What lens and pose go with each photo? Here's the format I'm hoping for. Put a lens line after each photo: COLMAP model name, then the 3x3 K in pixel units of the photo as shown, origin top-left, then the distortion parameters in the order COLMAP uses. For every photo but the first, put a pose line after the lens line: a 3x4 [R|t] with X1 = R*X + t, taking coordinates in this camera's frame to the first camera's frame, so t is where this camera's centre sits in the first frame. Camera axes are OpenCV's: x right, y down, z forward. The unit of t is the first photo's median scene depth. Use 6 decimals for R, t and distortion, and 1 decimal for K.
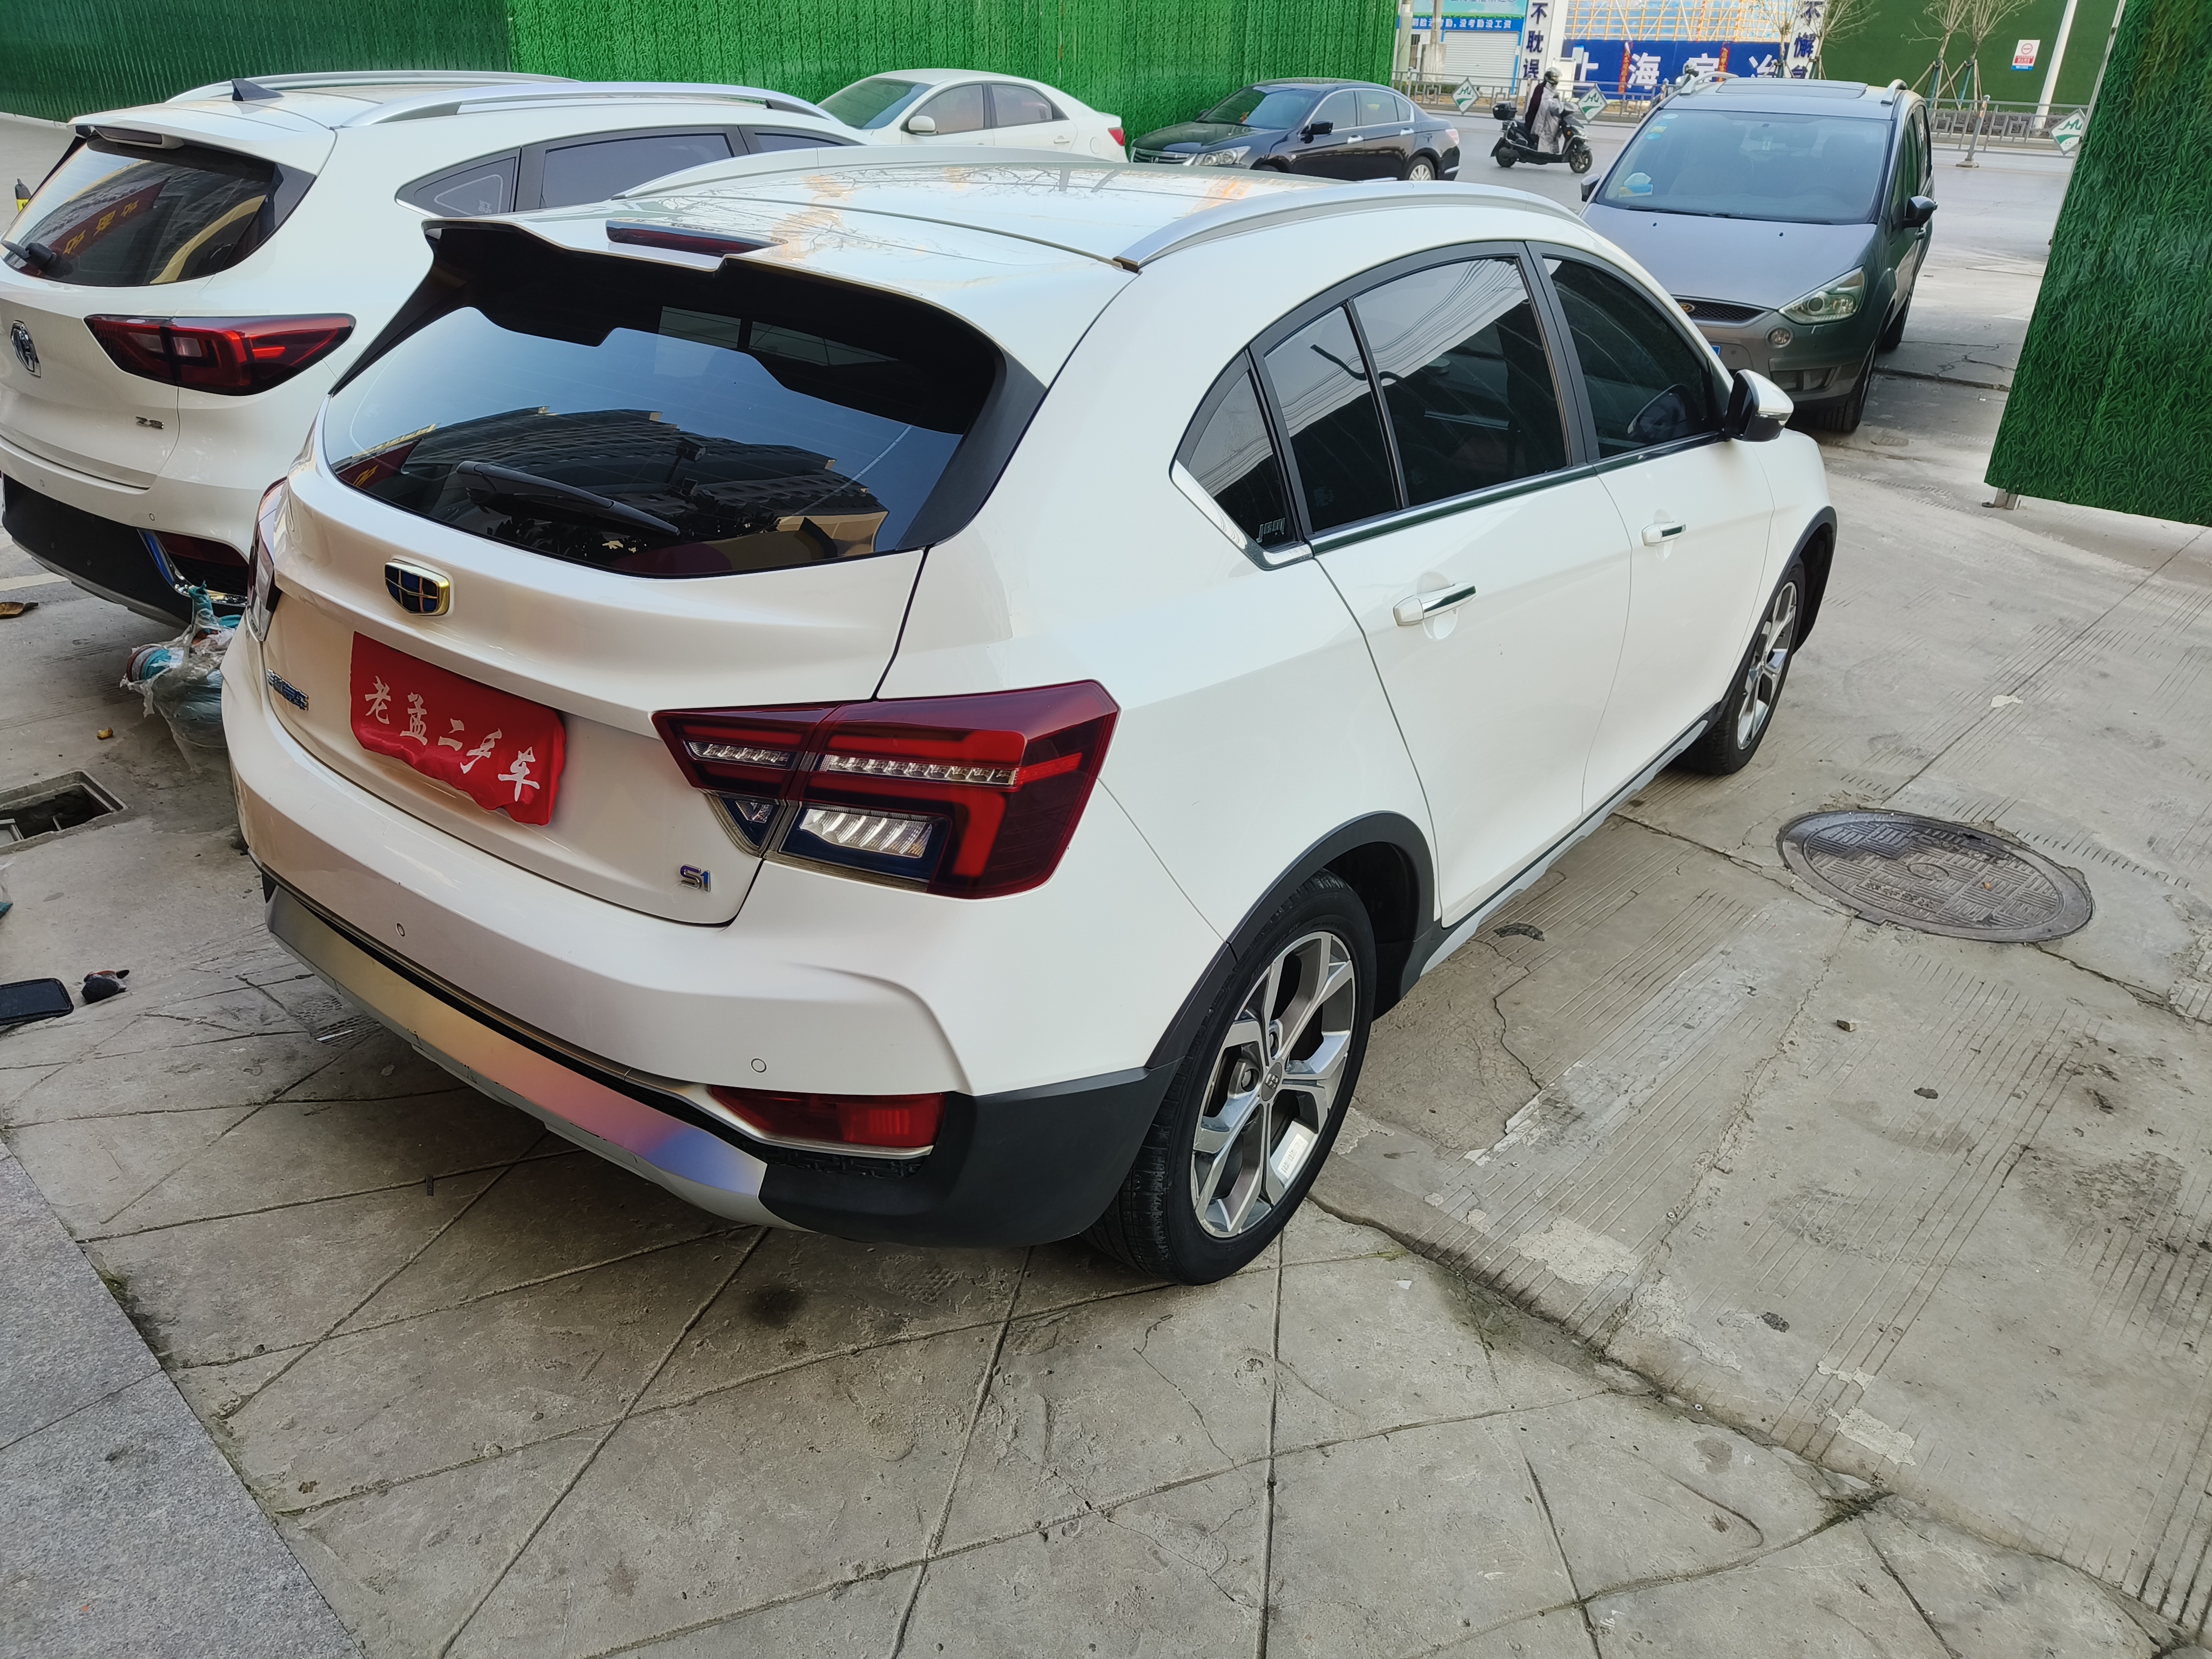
lens RADIAL K [[1533.4, 0, 1106.0], [0, 1533.4, 829.5], [0, 0, 1]] dist [0.011706, -0.004122]
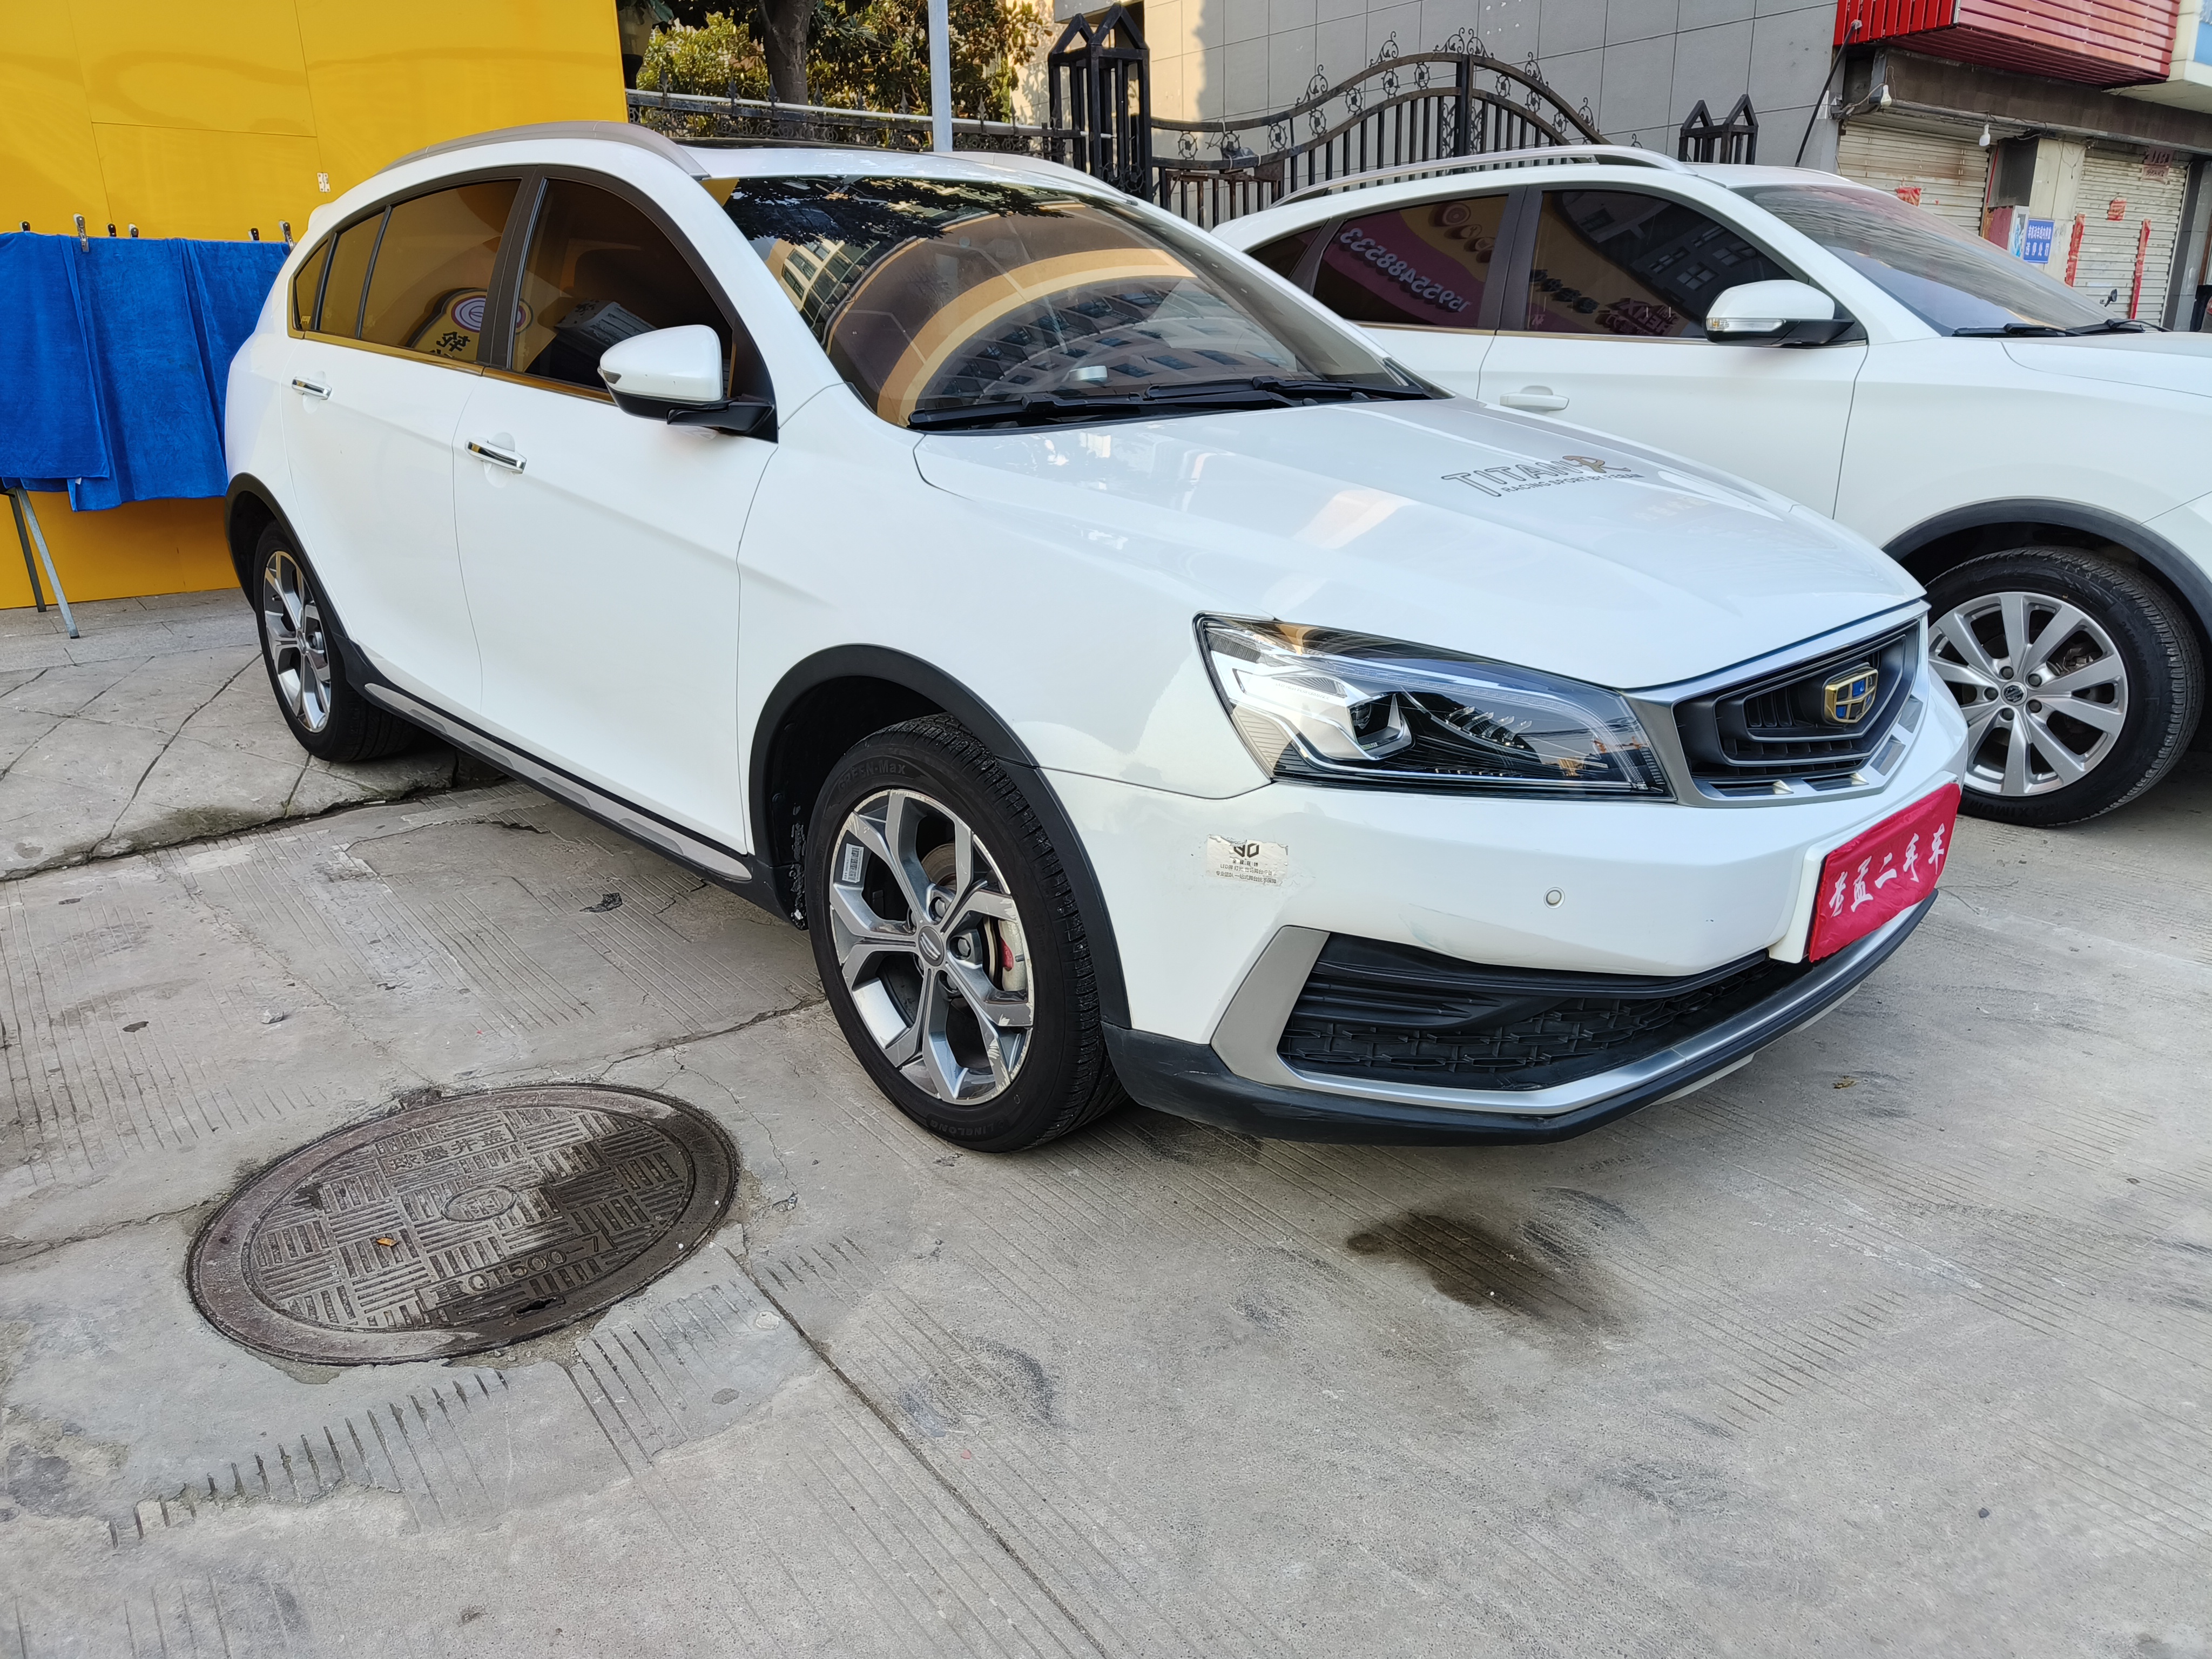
lens RADIAL K [[1533.4, 0, 1106.0], [0, 1533.4, 829.5], [0, 0, 1]] dist [0.011706, -0.004122]
pose [[-0.168893, 0.275811, -0.946258, 1.837148], [-0.433944, 0.841188, 0.322638, -0.684368], [0.884968, 0.465114, -0.022385, 2.135114]]
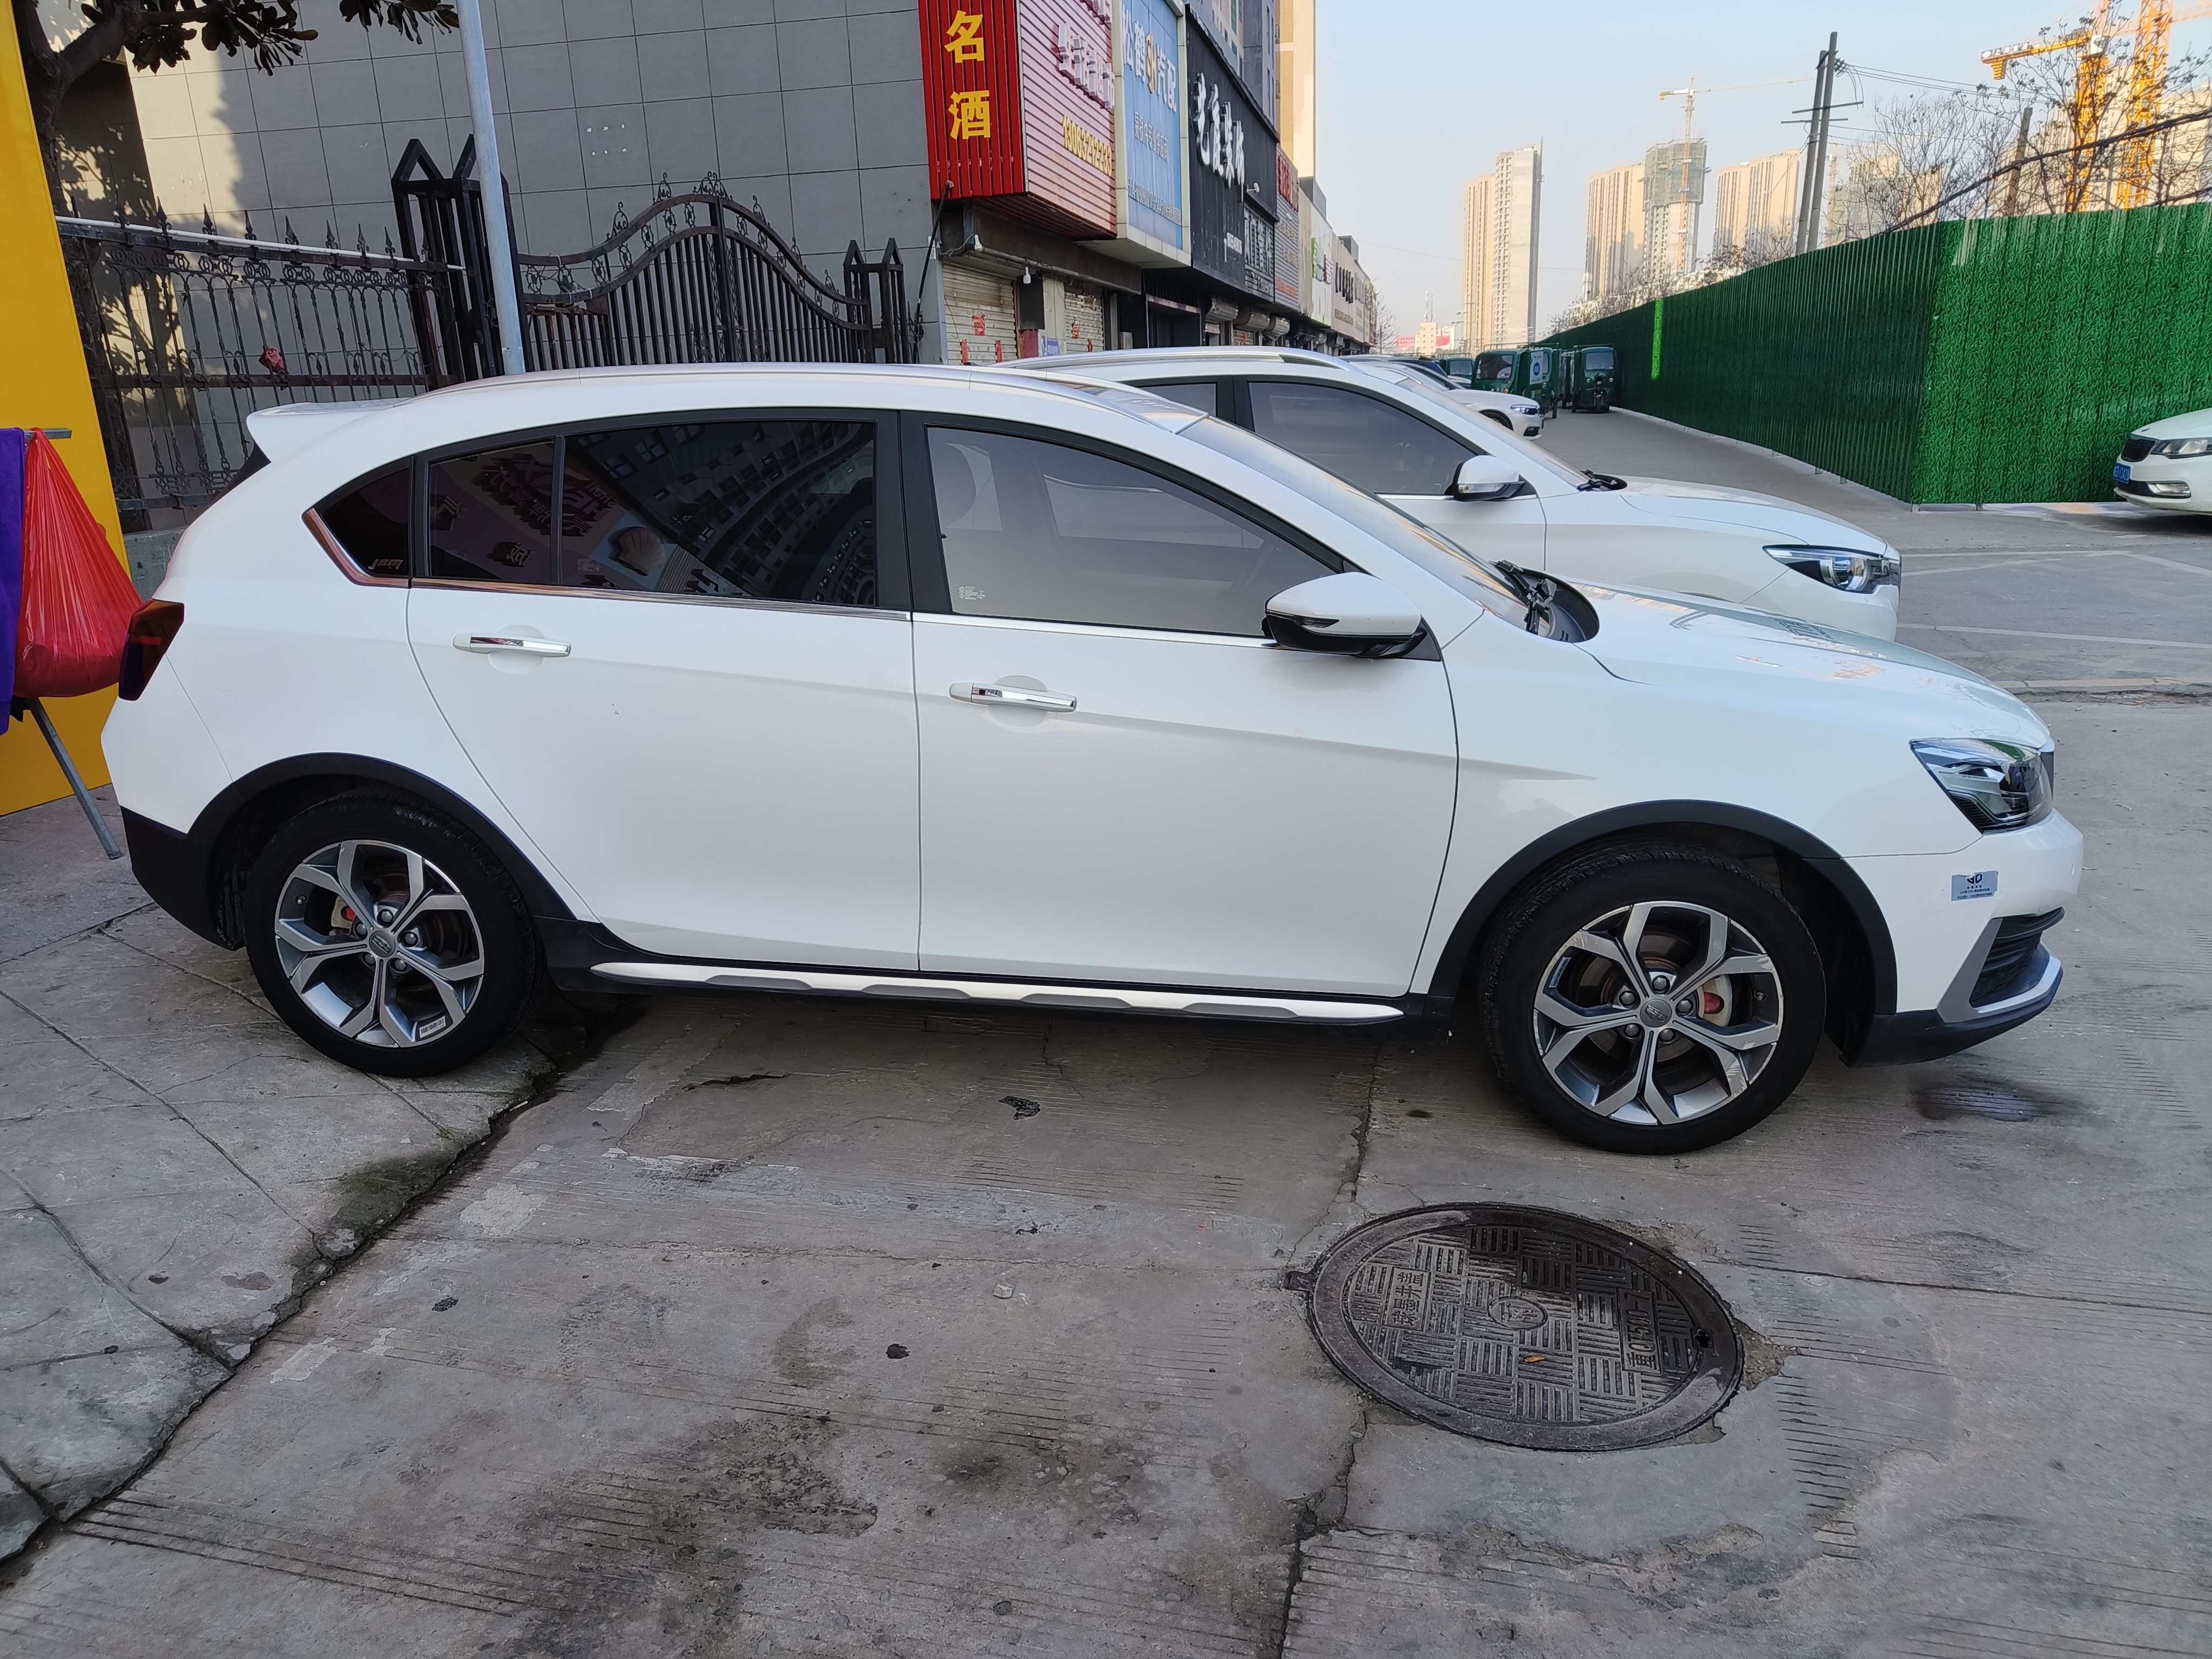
lens RADIAL K [[1533.4, 0, 1106.0], [0, 1533.4, 829.5], [0, 0, 1]] dist [0.011706, -0.004122]
pose [[0.491286, 0.198987, -0.847964, 1.807938], [-0.352088, 0.935837, 0.015618, -0.219032], [0.796663, 0.290885, 0.529824, 0.809283]]
